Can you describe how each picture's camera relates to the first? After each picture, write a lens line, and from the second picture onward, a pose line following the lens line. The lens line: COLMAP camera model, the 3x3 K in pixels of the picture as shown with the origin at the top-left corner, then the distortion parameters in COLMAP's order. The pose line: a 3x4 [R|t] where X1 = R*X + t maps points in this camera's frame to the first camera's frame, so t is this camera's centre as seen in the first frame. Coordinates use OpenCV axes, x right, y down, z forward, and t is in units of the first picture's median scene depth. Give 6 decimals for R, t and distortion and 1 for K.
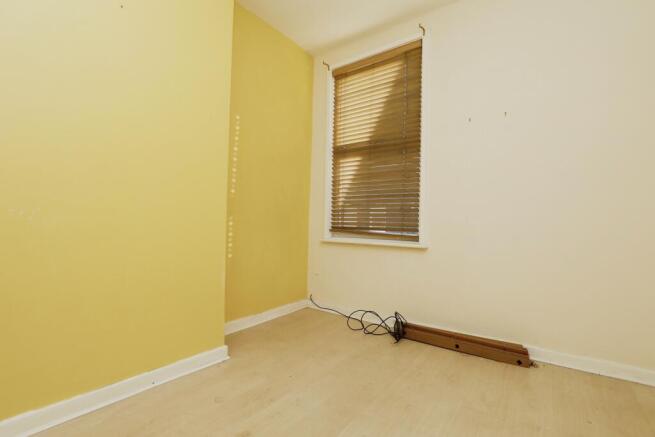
lens RADIAL K [[304.7, 0, 327.5], [0, 304.7, 218.5], [0, 0, 1]] dist [-0.001080, -0.000029]
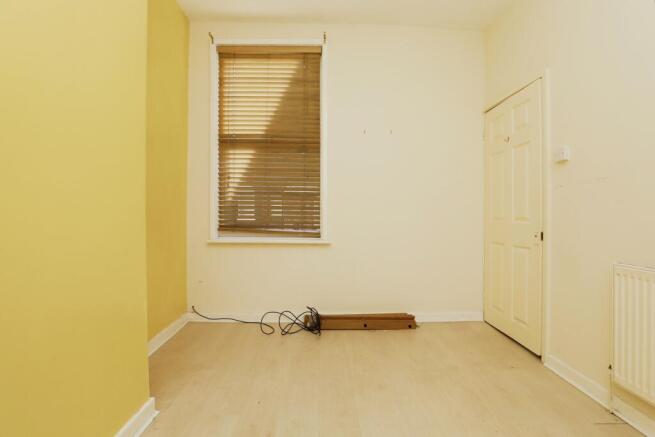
lens RADIAL K [[302.6, 0, 327.5], [0, 302.6, 218.5], [0, 0, 1]] dist [0.000578, 0.000088]
pose [[0.798302, -0.016994, 0.602017, -0.291350], [0.000941, 0.999636, 0.026971, -0.018189], [-0.602256, -0.020964, 0.798028, 0.126187]]
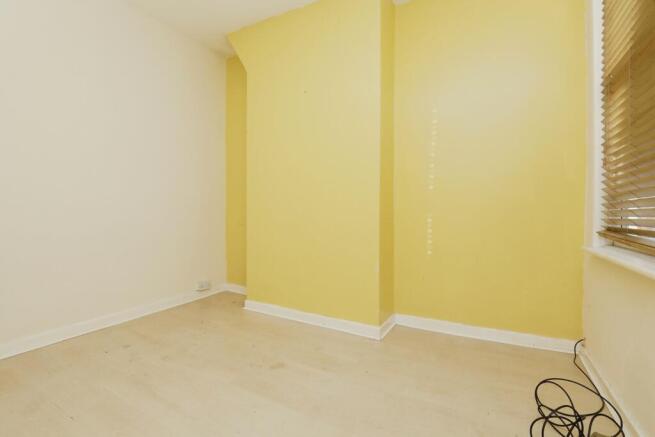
lens RADIAL K [[304.7, 0, 327.5], [0, 304.7, 218.5], [0, 0, 1]] dist [-0.001080, -0.000029]
pose [[0.140520, -0.003813, -0.990071, 0.547533], [0.010521, 0.999942, -0.002358, 0.008706], [0.990022, -0.010085, 0.140552, 0.469128]]
